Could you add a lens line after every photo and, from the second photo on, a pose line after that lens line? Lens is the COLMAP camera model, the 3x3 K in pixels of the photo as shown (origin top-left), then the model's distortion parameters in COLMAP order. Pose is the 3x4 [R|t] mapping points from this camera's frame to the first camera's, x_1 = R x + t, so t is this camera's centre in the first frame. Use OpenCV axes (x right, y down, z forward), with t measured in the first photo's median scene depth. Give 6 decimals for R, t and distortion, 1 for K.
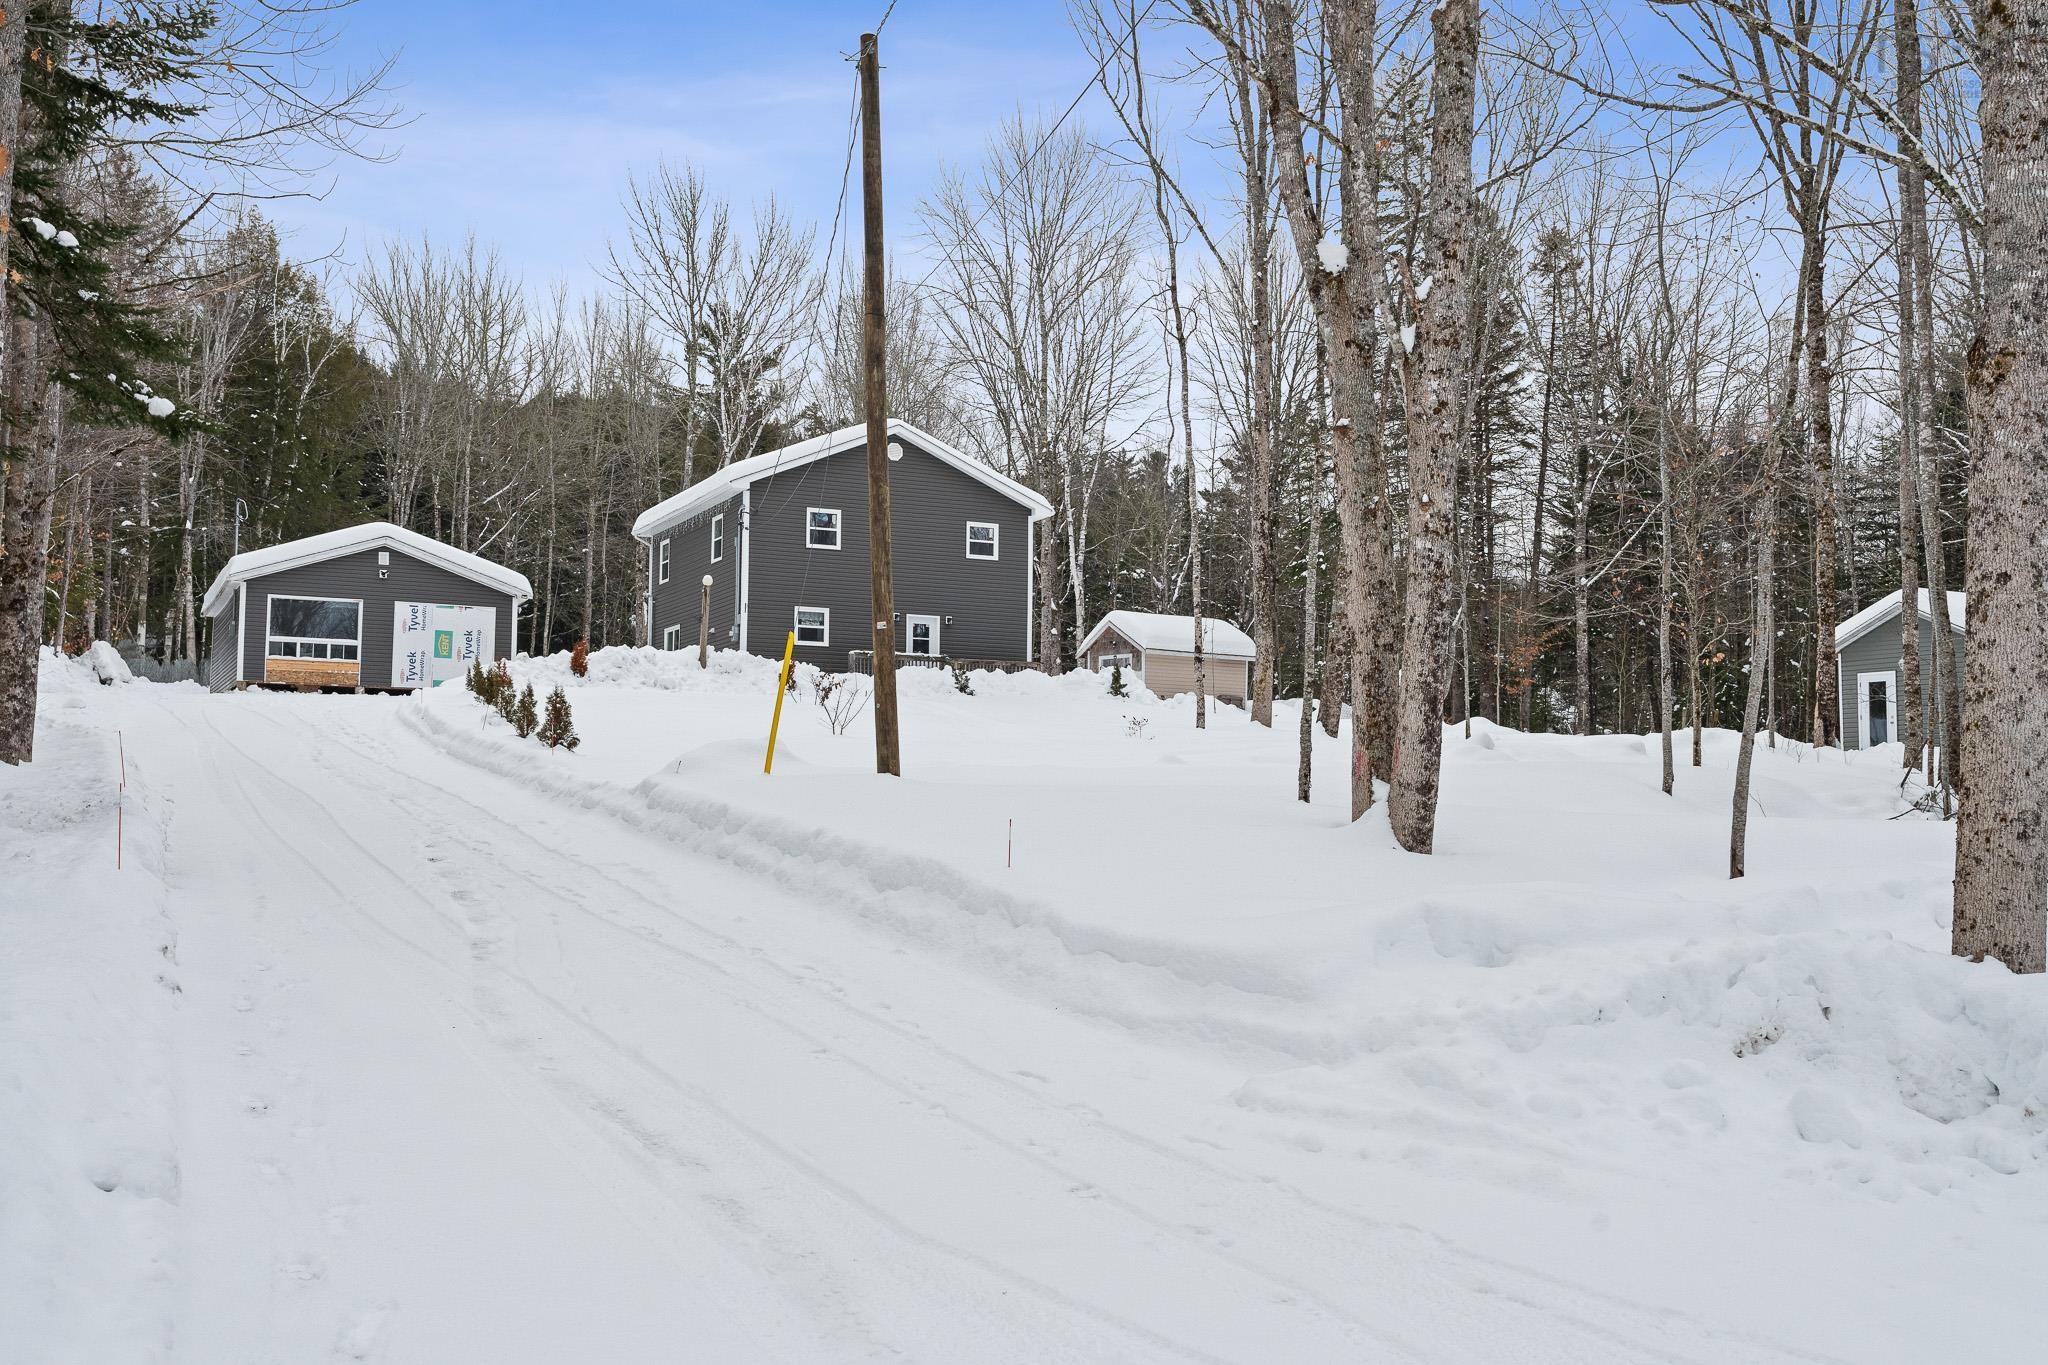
lens RADIAL K [[2085.9, 0, 1022.4], [0, 2085.9, 684.6], [0, 0, 1]] dist [-0.004490, 0.000000]
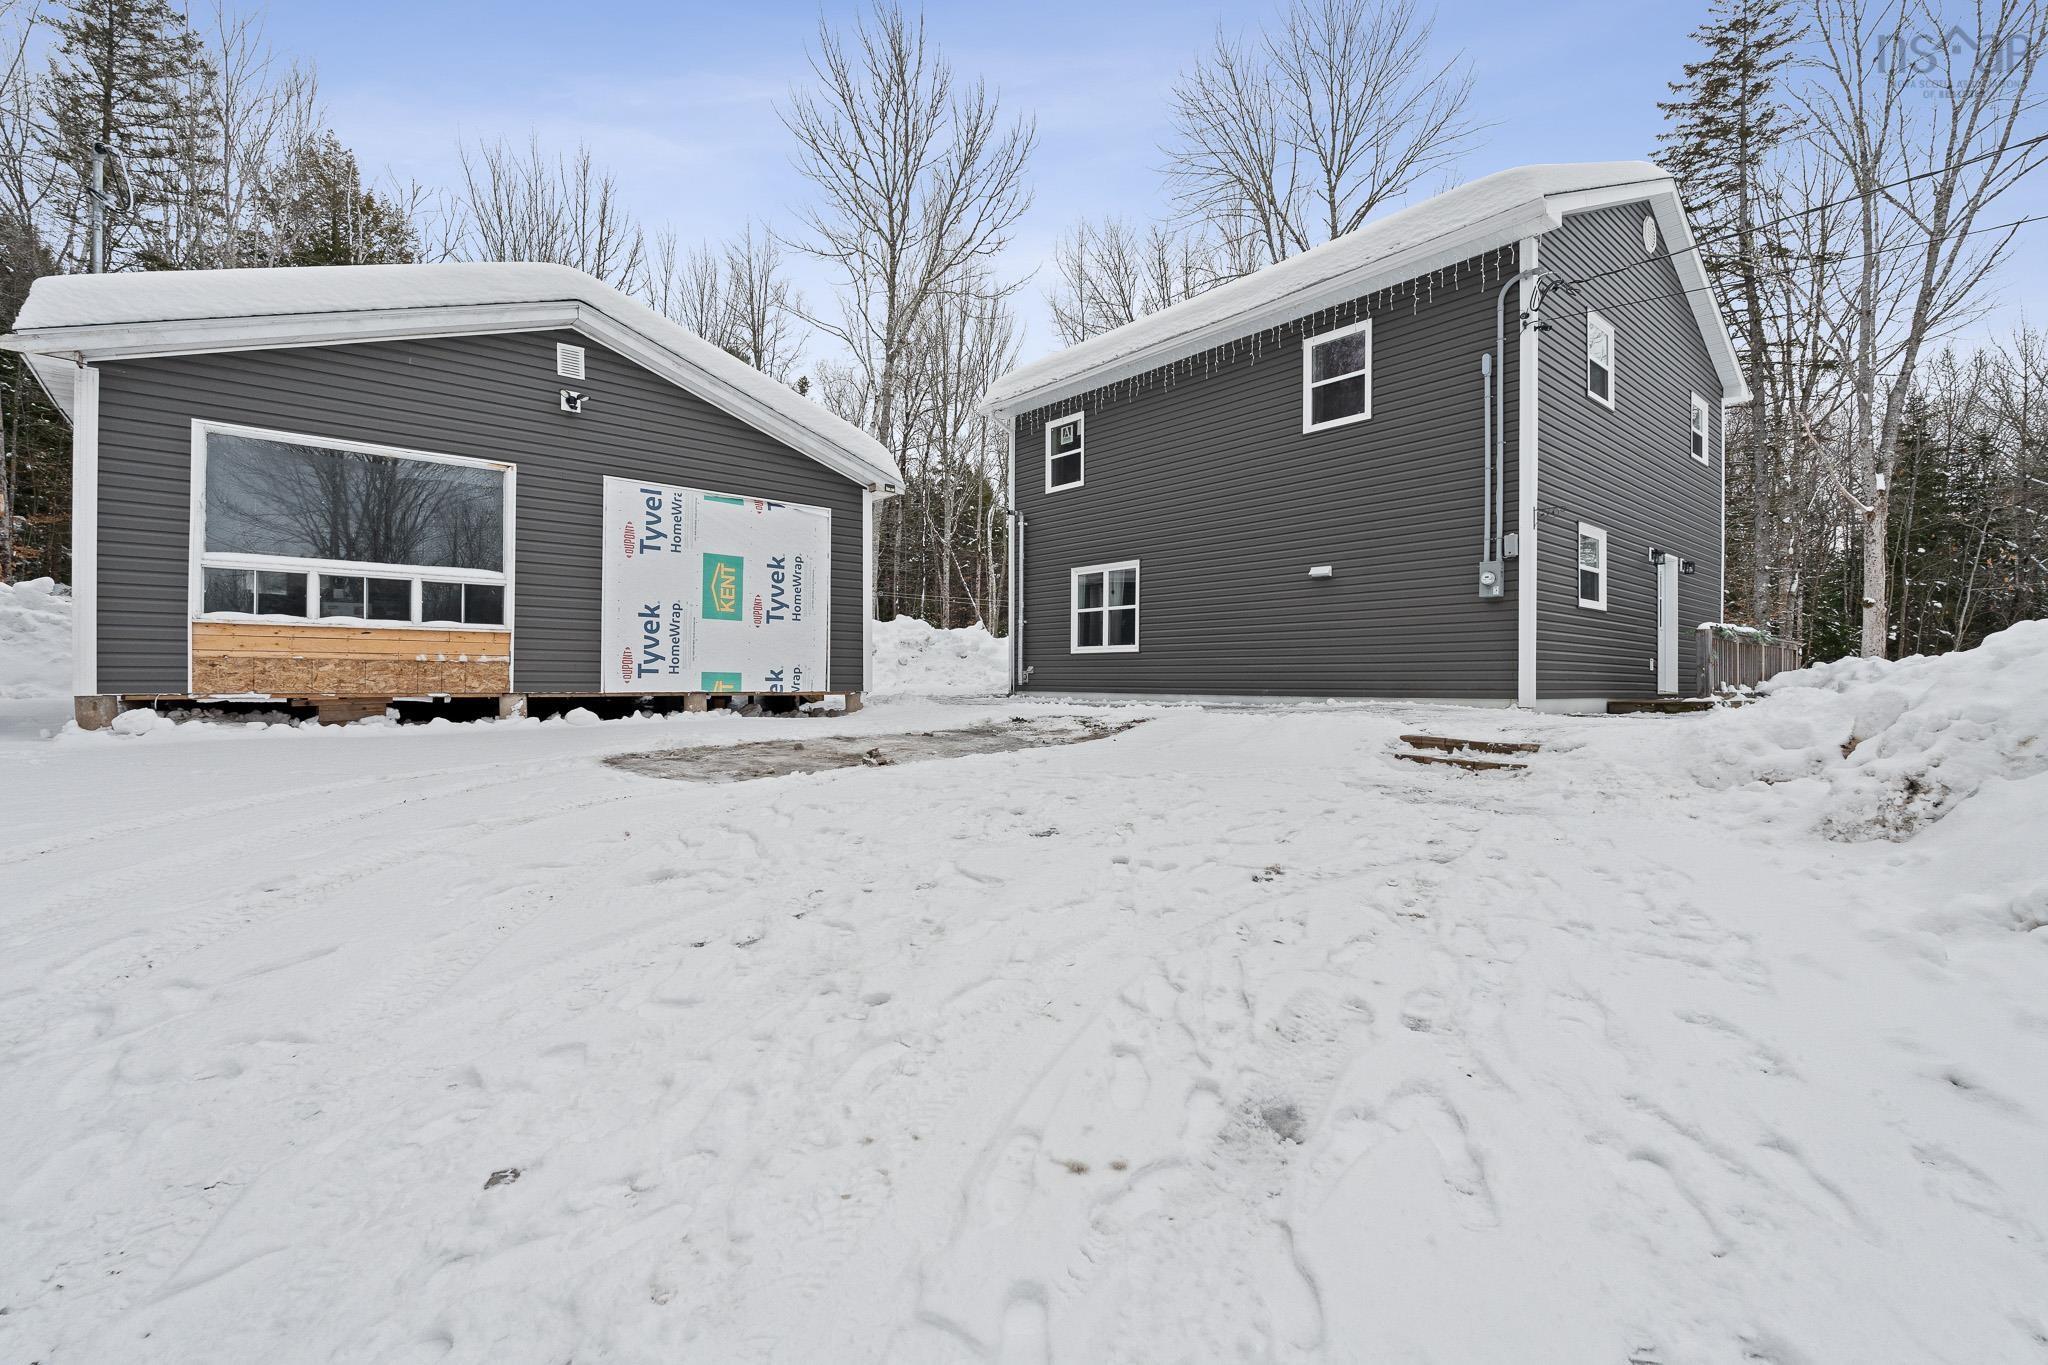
lens RADIAL K [[910.8, 0, 1030.4], [0, 910.8, 679.6], [0, 0, 1]] dist [-0.004494, -0.000257]
pose [[0.966532, -0.002422, 0.256533, -0.267697], [-0.018885, 0.996571, 0.080561, -0.016889], [-0.255849, -0.082709, 0.963172, 0.811816]]
